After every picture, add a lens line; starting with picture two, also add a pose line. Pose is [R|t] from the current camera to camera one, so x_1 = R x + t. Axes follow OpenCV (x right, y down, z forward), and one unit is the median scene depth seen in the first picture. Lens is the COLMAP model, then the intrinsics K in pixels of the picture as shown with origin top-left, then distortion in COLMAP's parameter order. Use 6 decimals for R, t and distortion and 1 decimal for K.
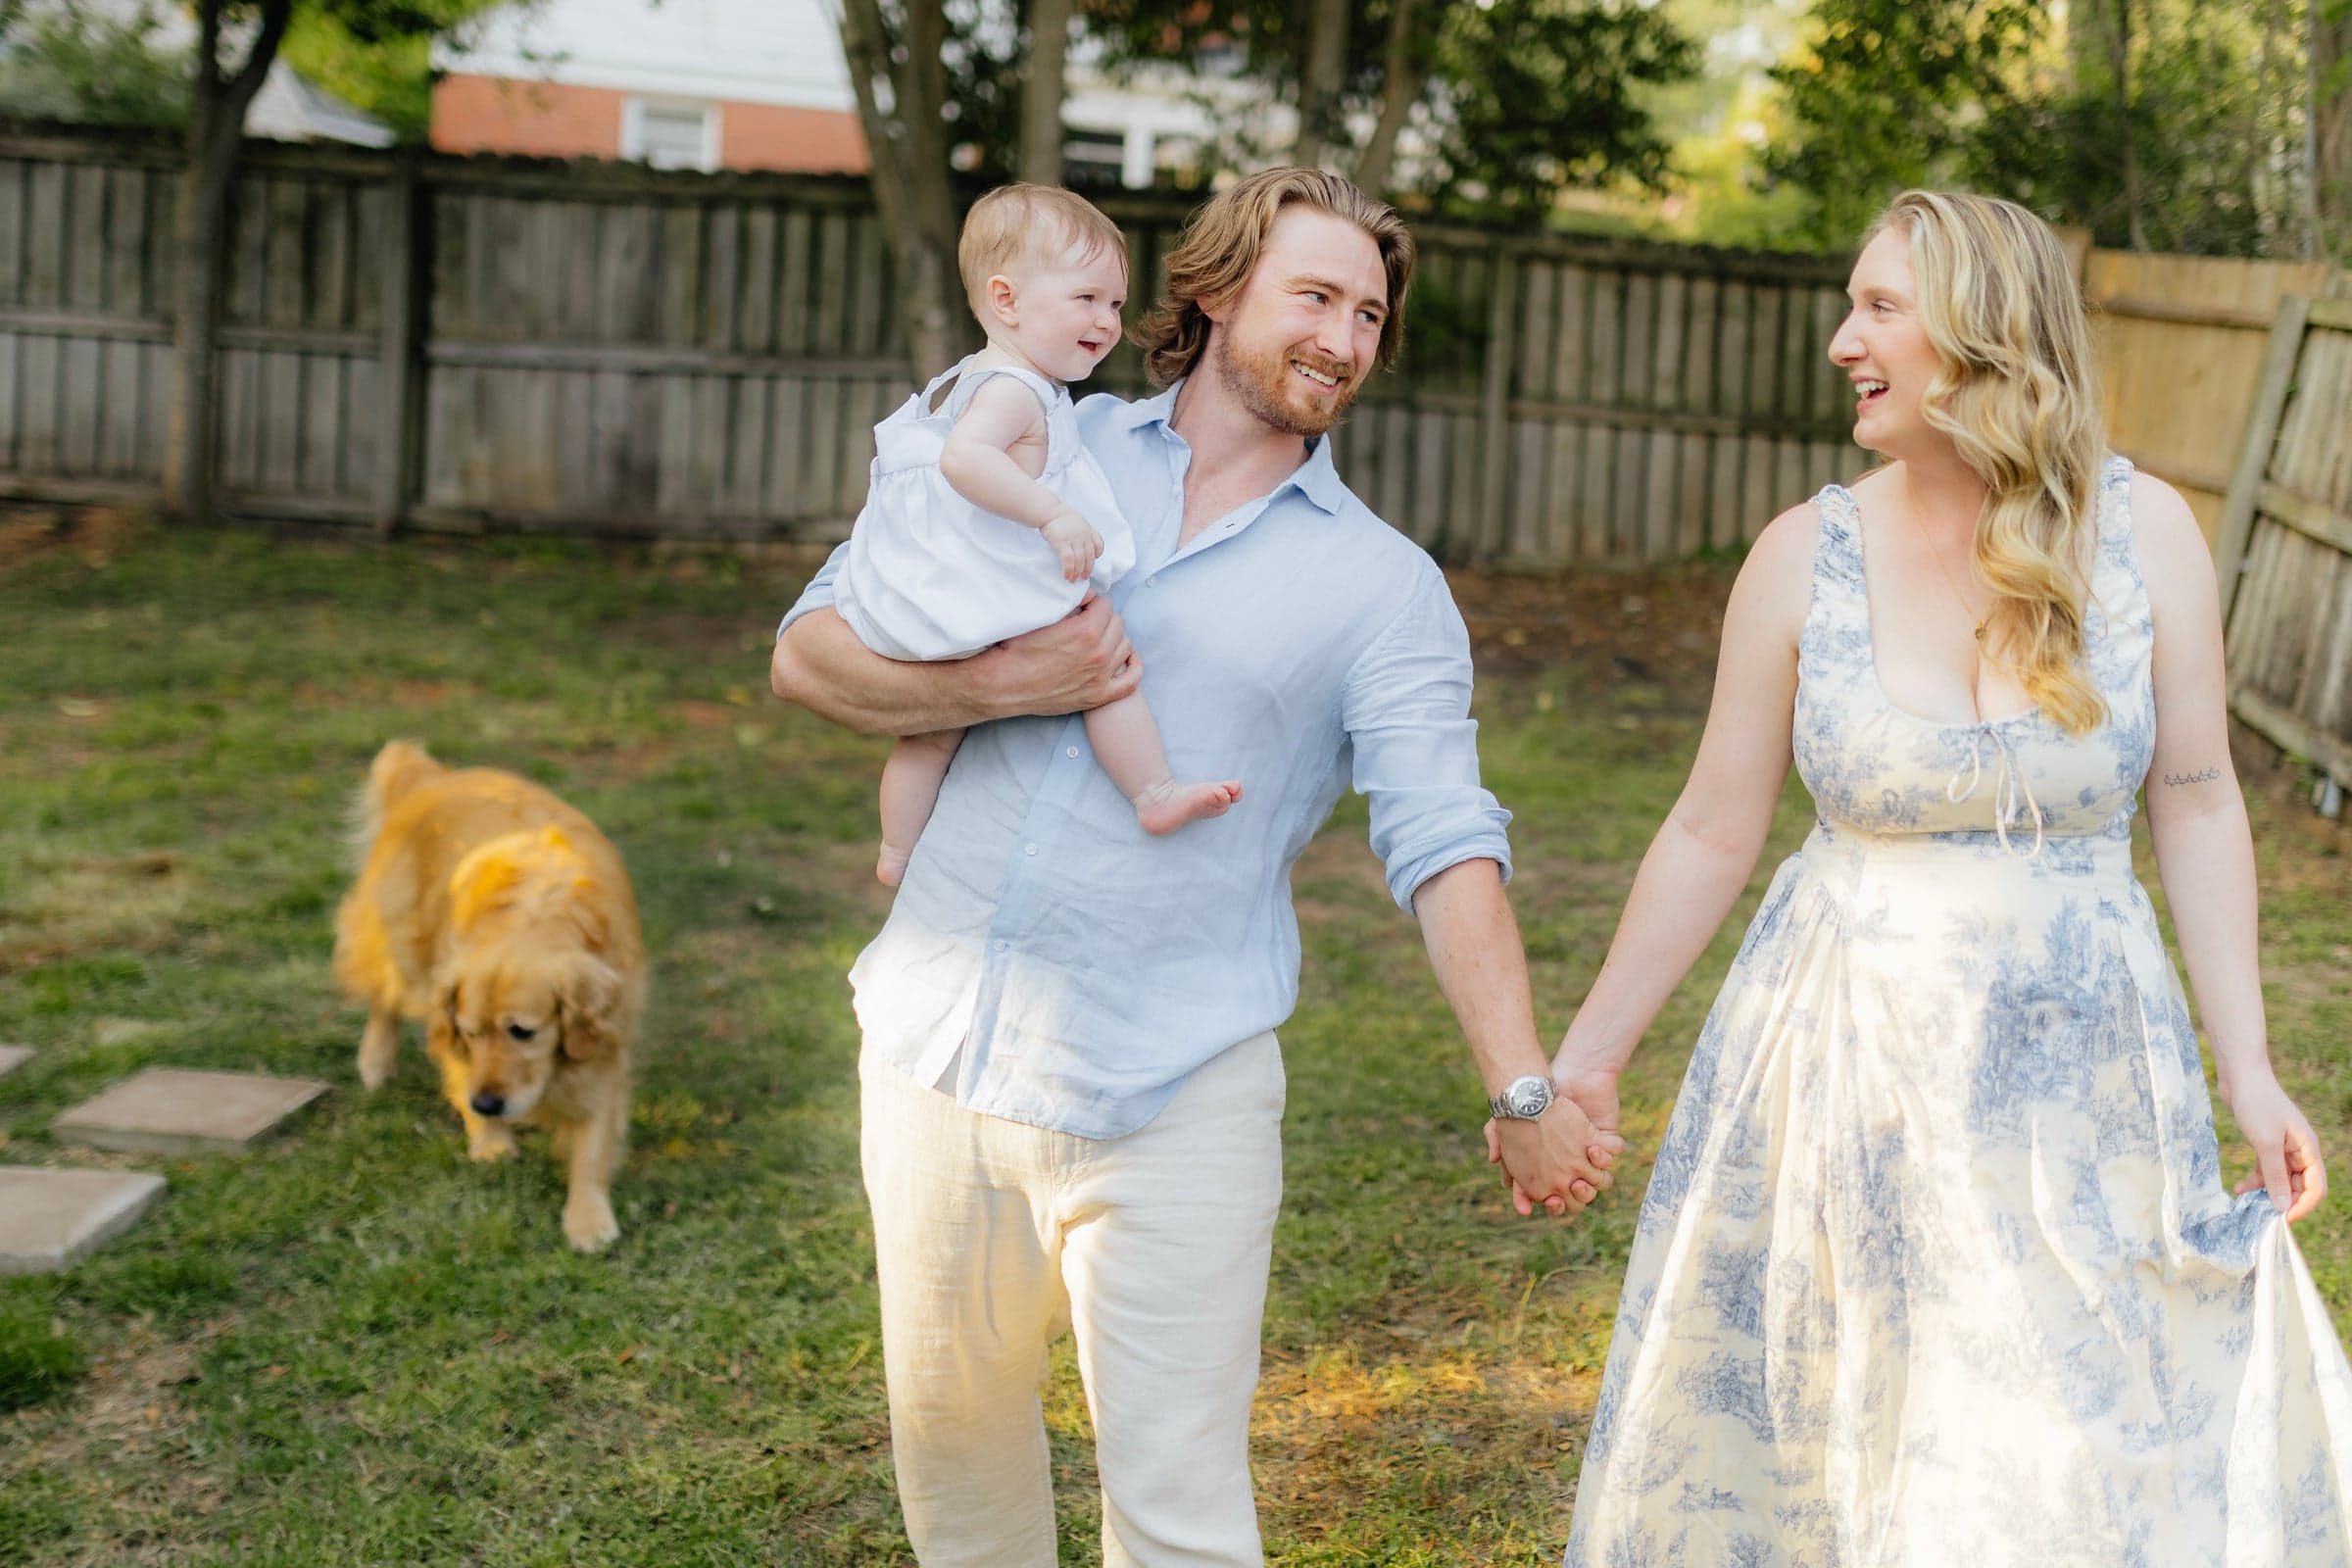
lens RADIAL K [[2751.9, 0, 1176.0], [0, 2751.9, 784.0], [0, 0, 1]] dist [-0.010981, -0.025216]
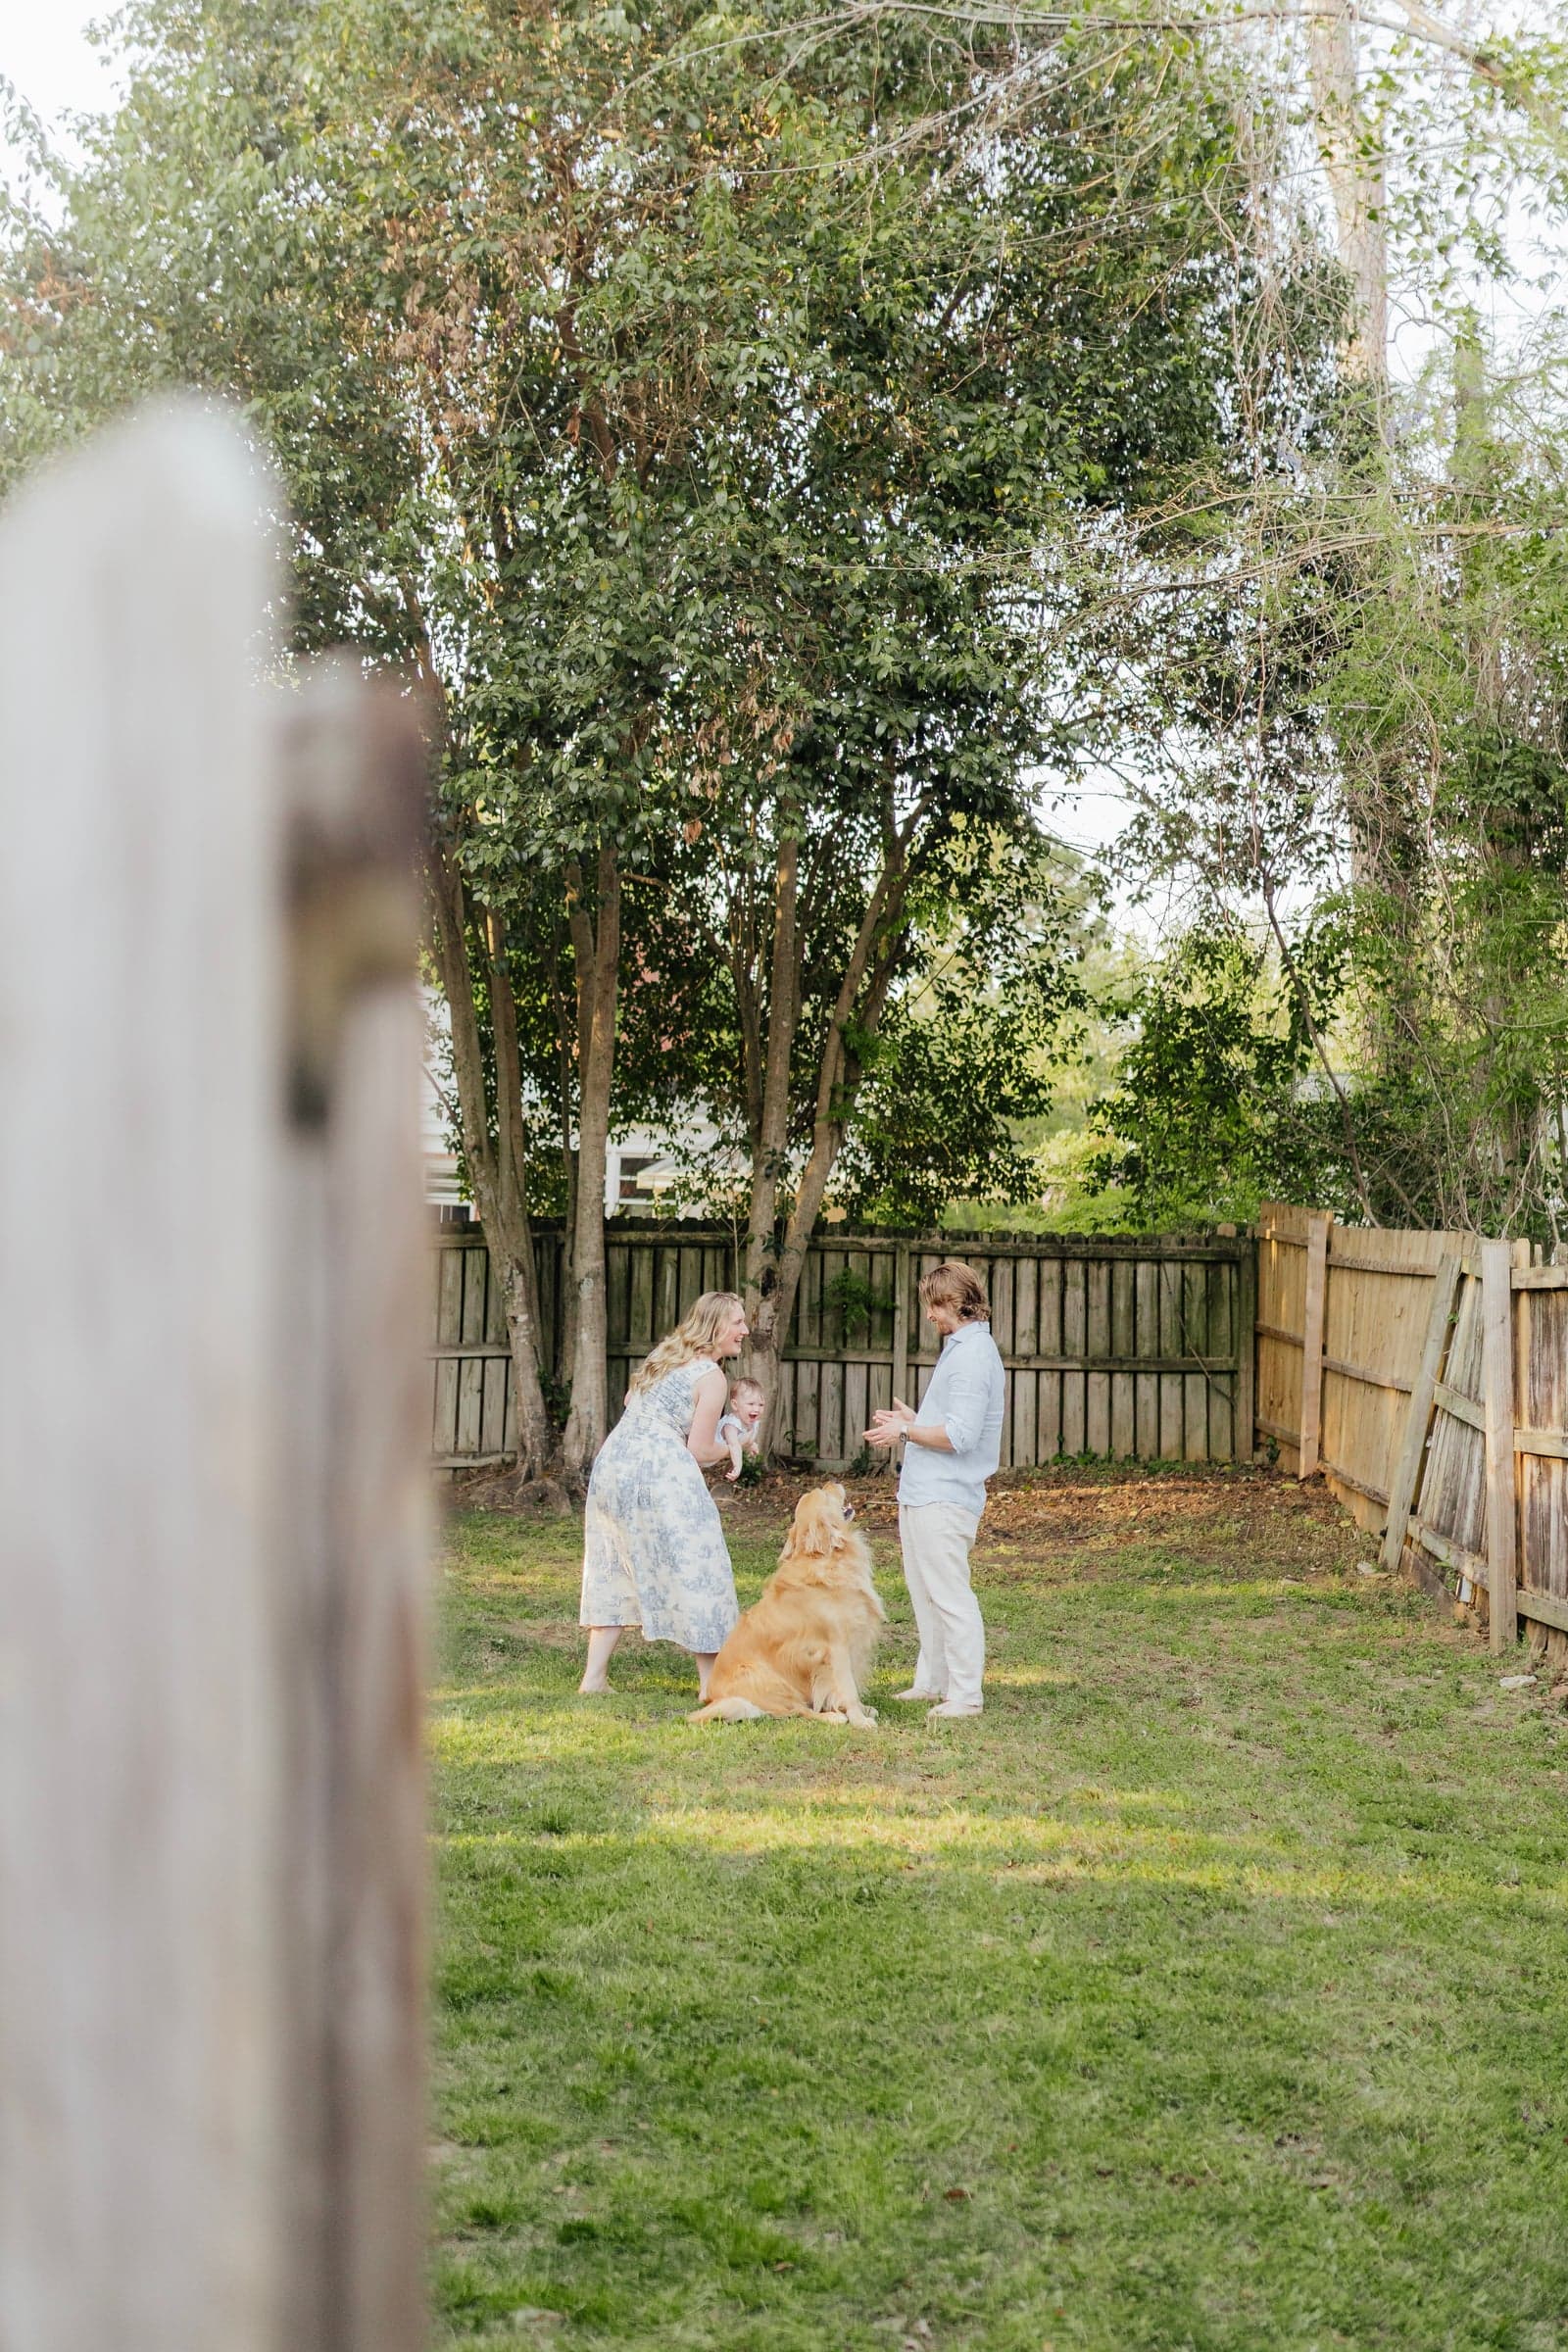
lens RADIAL K [[2591.7, 0, 621.9], [0, 2591.7, 1169.6], [0, 0, 1]] dist [-0.014379, -0.028993]
pose [[0.998893, -0.046971, -0.002645, -0.017203], [0.045314, 0.975719, -0.214286, 0.041551], [0.012646, 0.213929, 0.976767, -0.289093]]
